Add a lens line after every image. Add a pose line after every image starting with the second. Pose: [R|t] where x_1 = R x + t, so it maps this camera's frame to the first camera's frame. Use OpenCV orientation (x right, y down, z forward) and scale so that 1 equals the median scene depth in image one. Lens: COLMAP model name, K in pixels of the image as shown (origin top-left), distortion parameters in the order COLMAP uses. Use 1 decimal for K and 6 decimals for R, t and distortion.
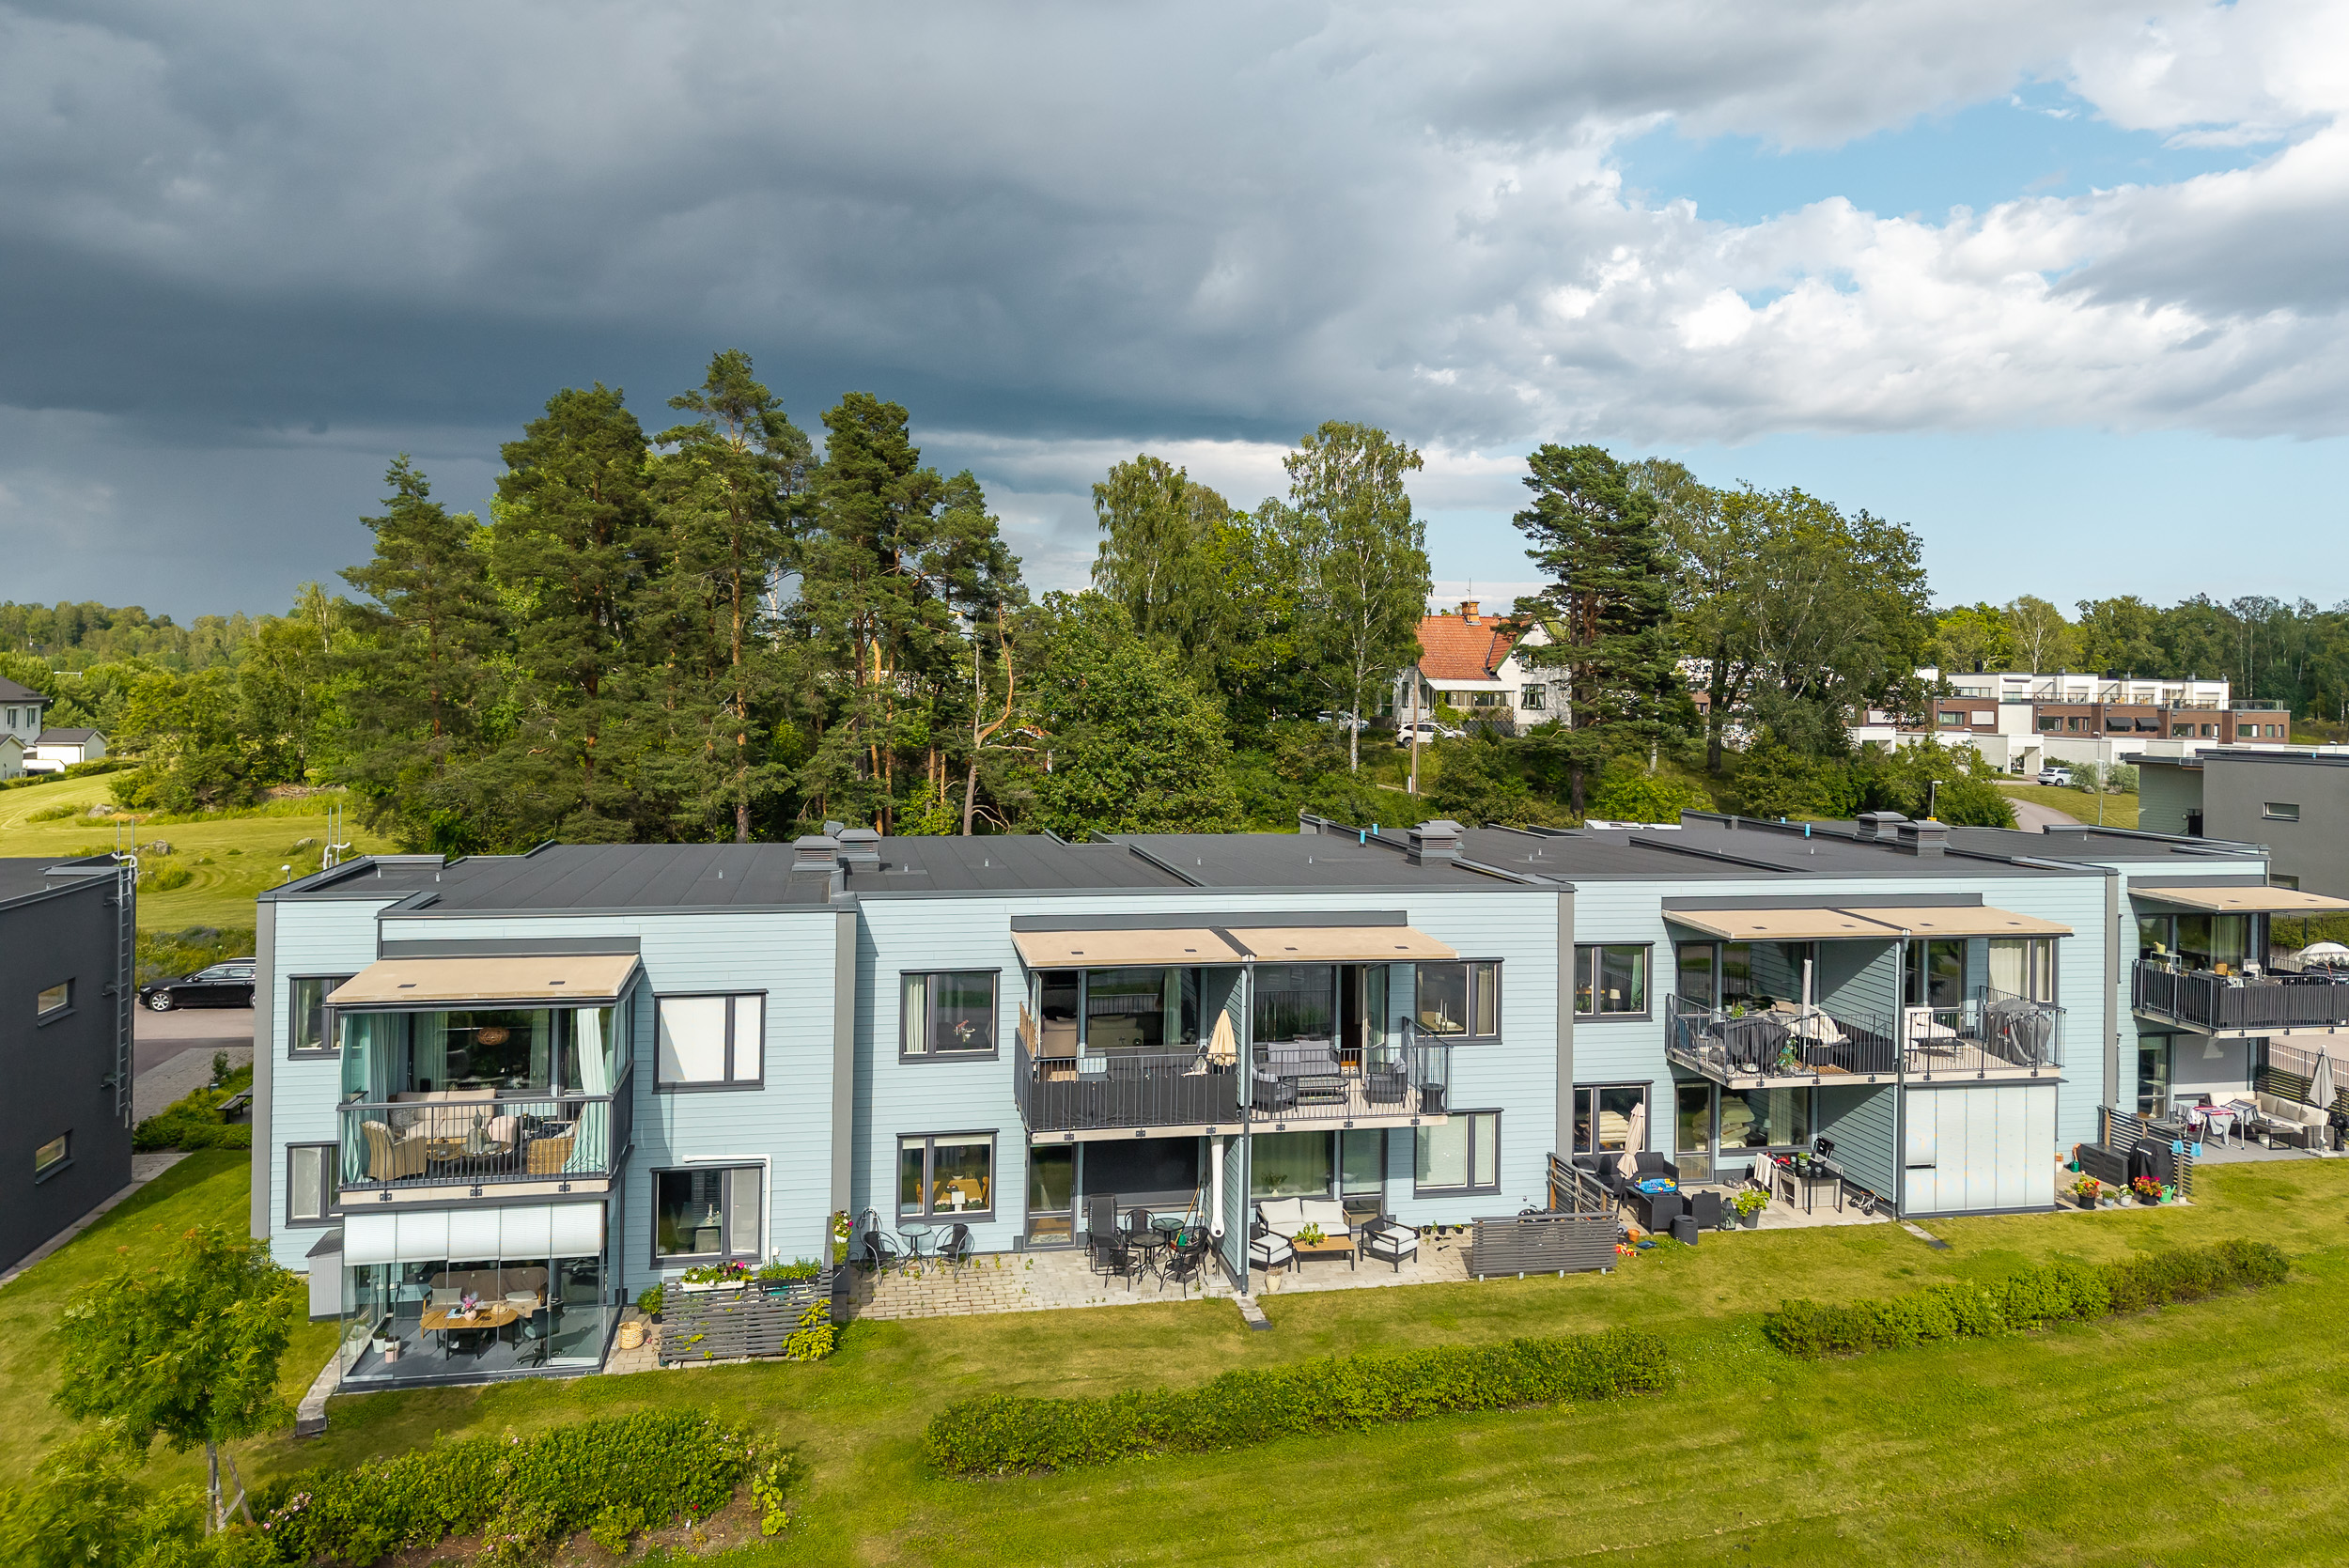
lens RADIAL K [[1599.8, 0, 1172.8], [0, 1599.8, 684.5], [0, 0, 1]] dist [0.023158, -0.003196]
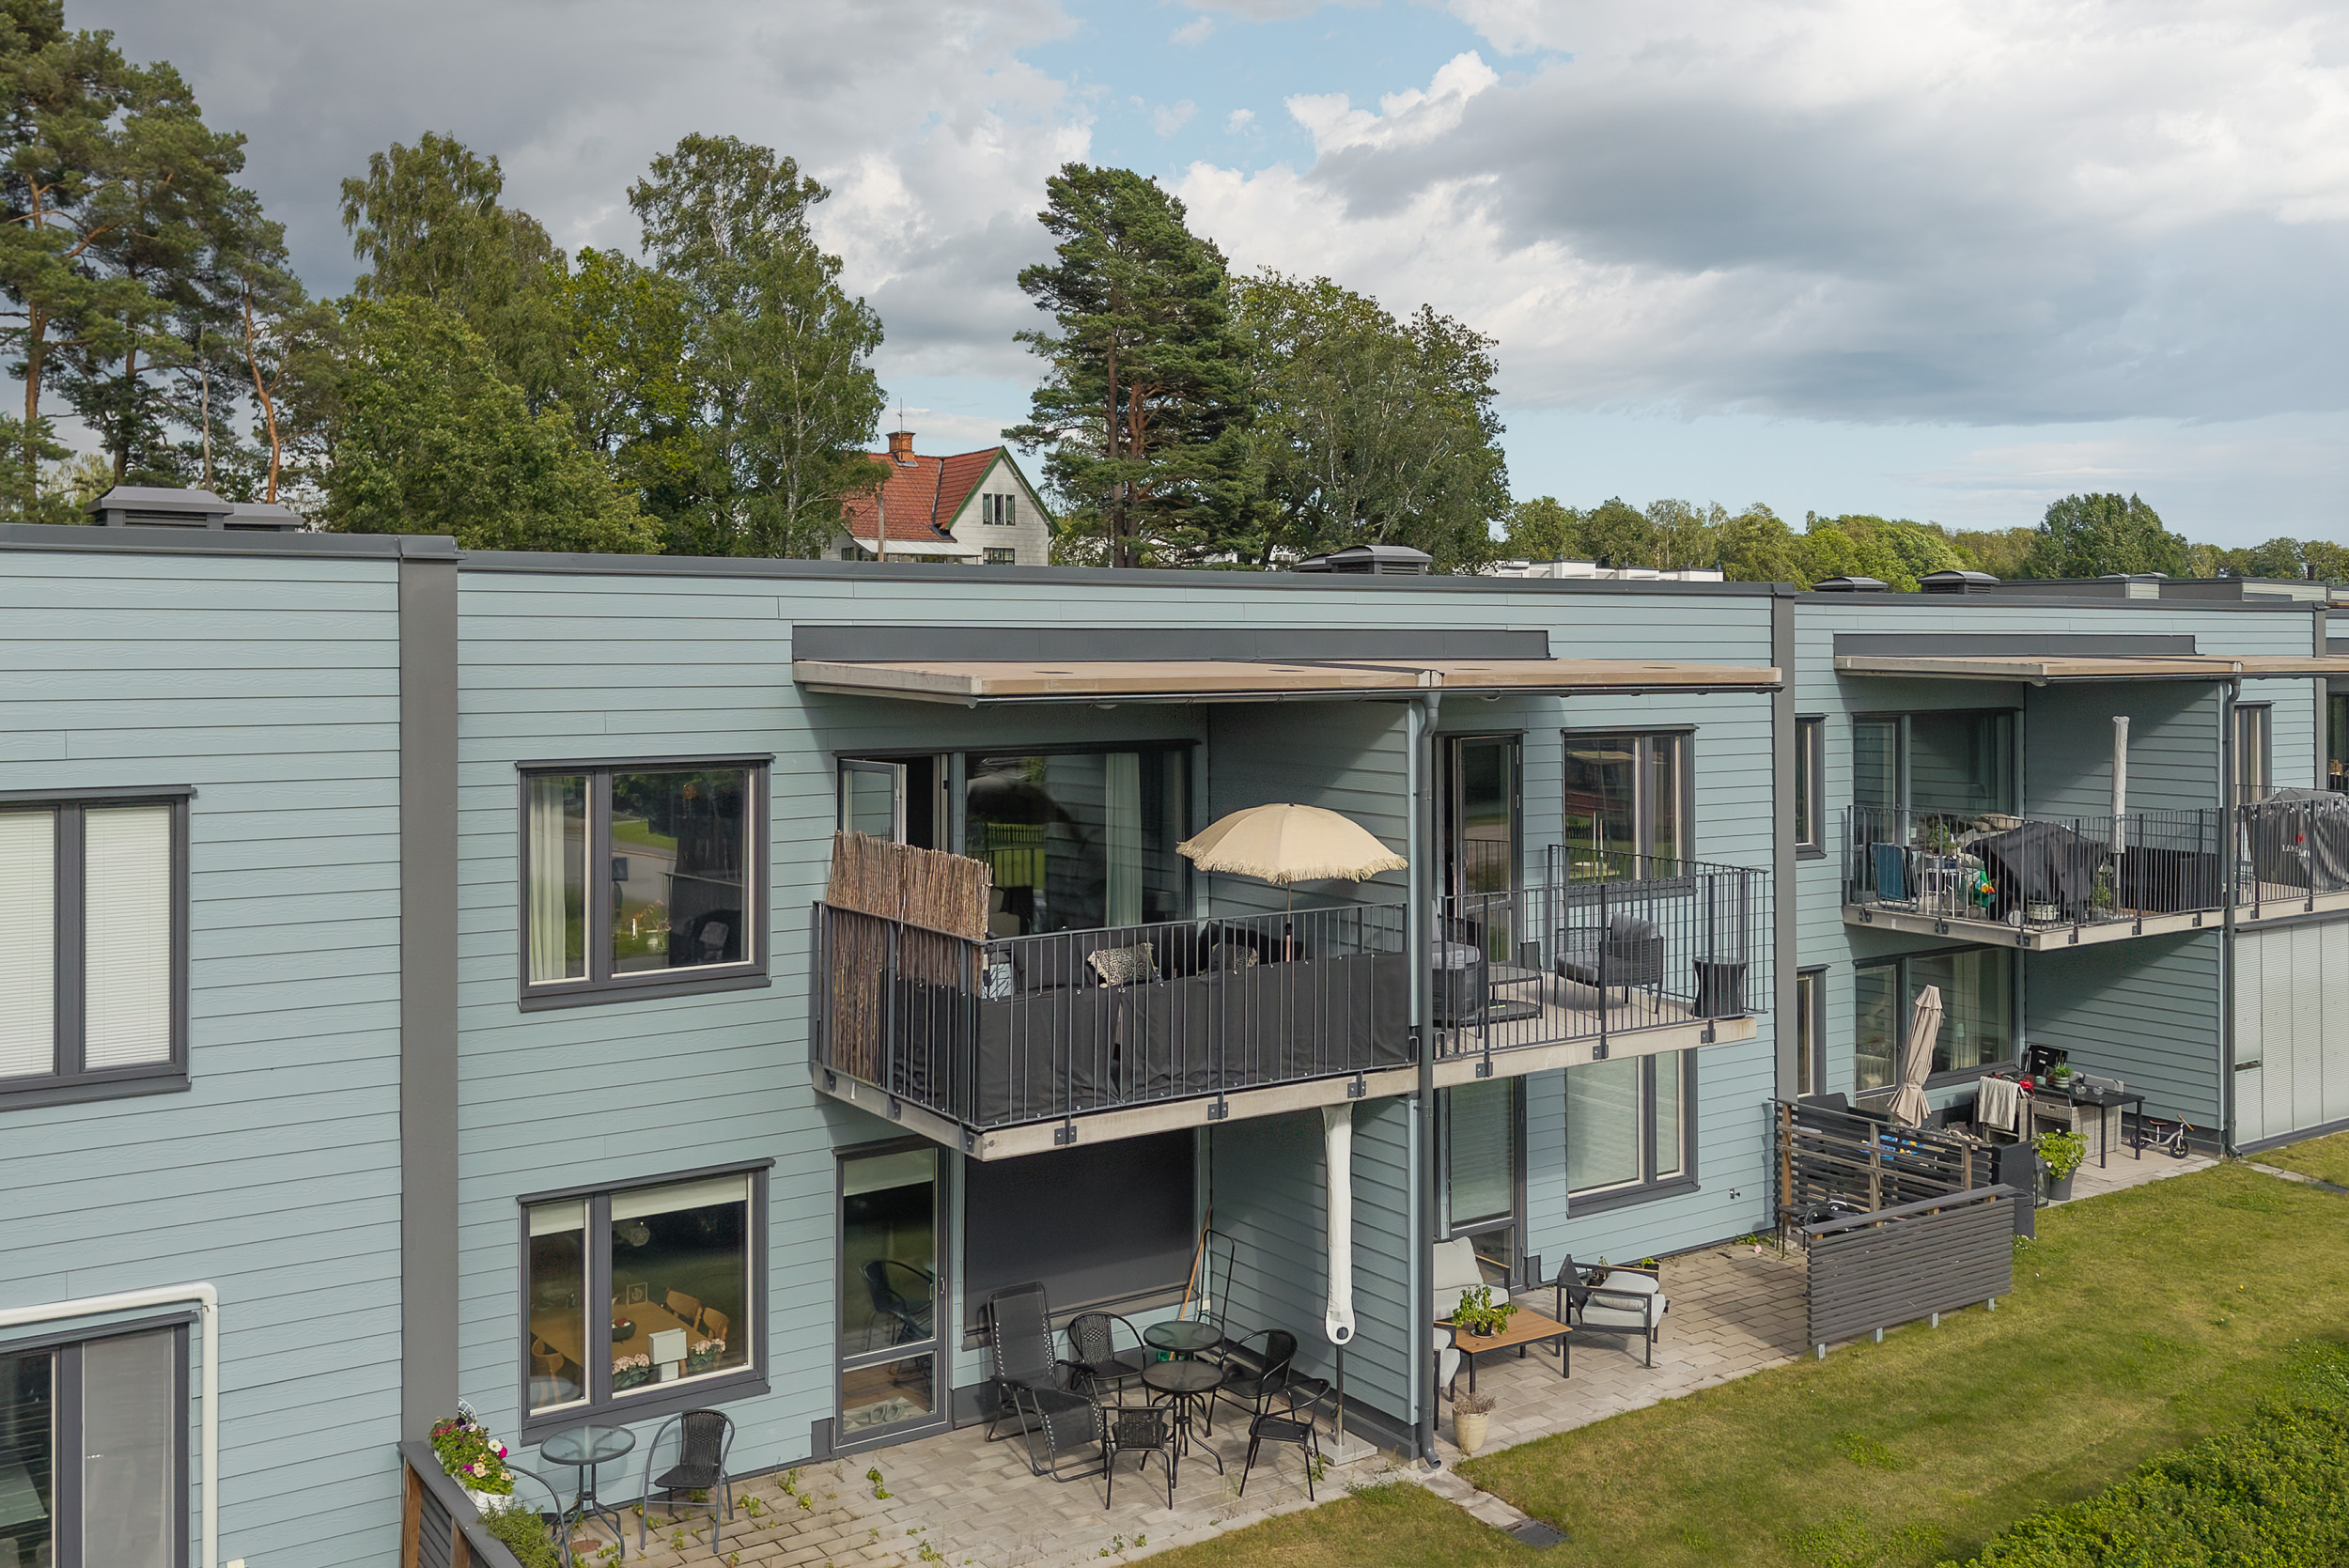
lens RADIAL K [[2096.7, 0, 1187.6], [0, 2096.7, 629.2], [0, 0, 1]] dist [0.017583, -0.014385]
pose [[0.920834, -0.010604, 0.389811, -0.213405], [0.012056, 0.999927, -0.001278, 0.146855], [-0.389769, 0.005877, 0.920894, 0.475410]]
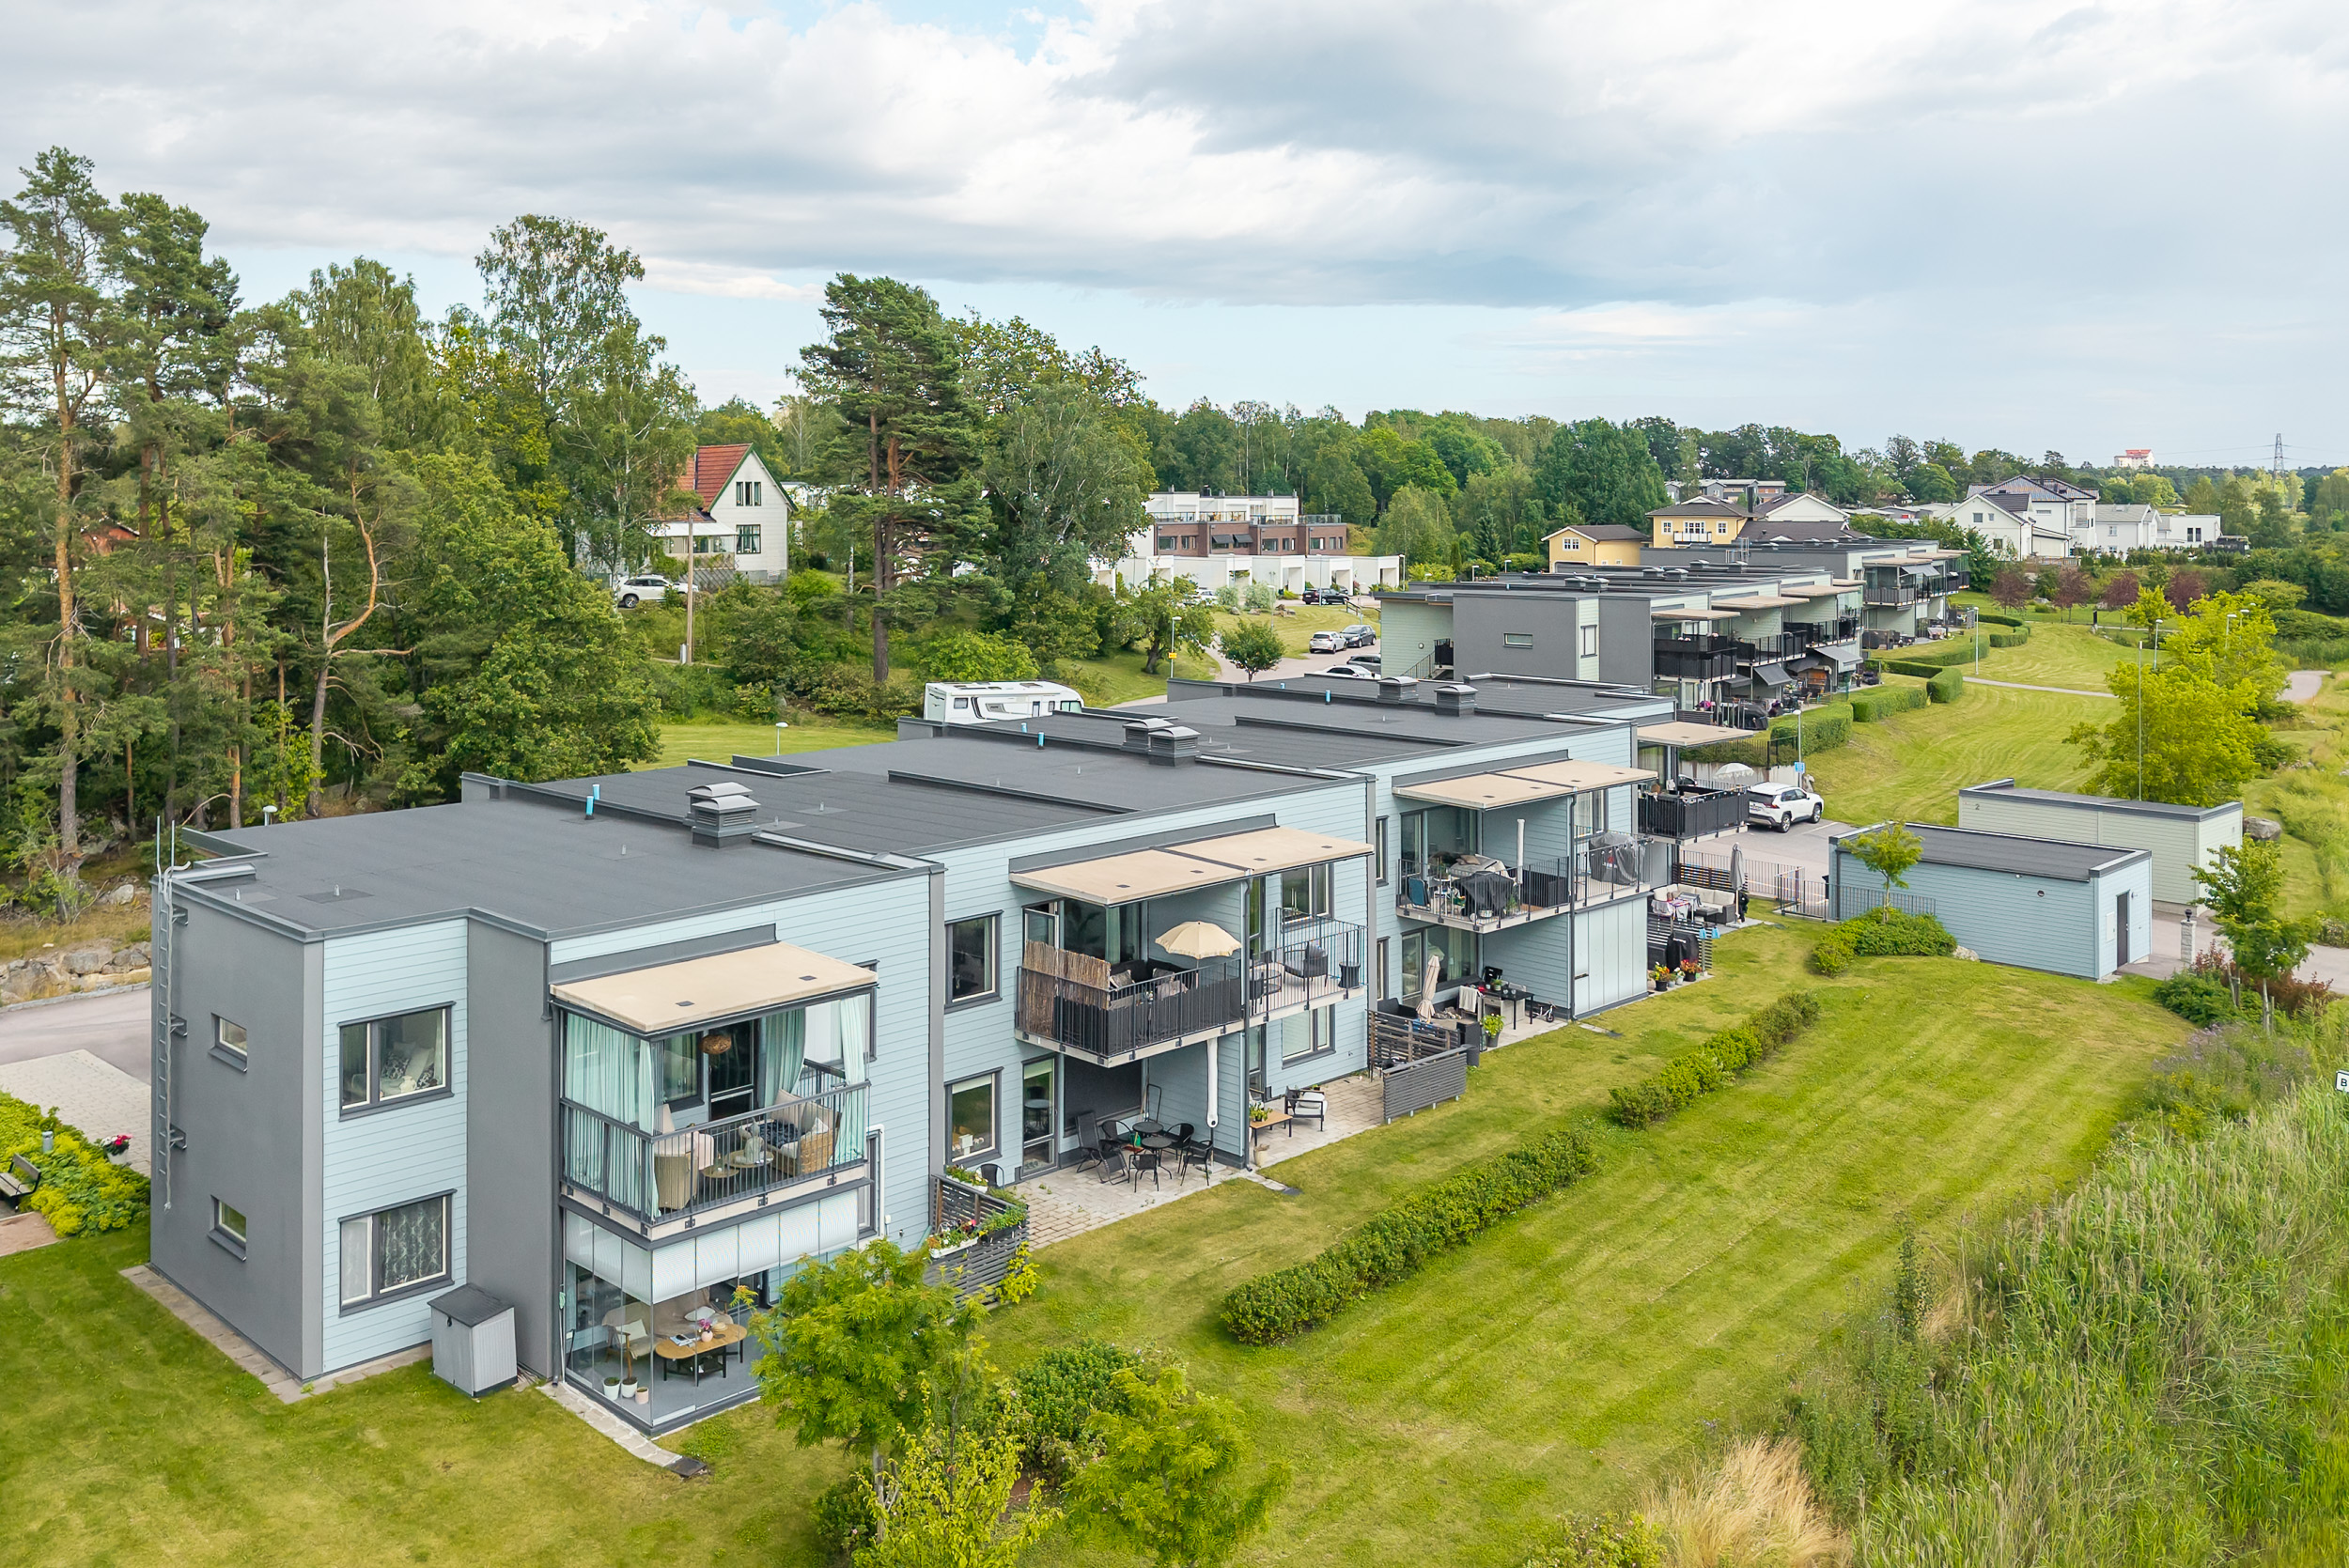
lens RADIAL K [[1971.4, 0, 1130.2], [0, 1971.4, 481.1], [0, 0, 1]] dist [0.136128, -0.348946]
pose [[0.841364, -0.011210, 0.540353, -0.722654], [0.010327, 0.999936, 0.004666, -0.105133], [-0.540370, 0.001655, 0.841426, -0.125344]]
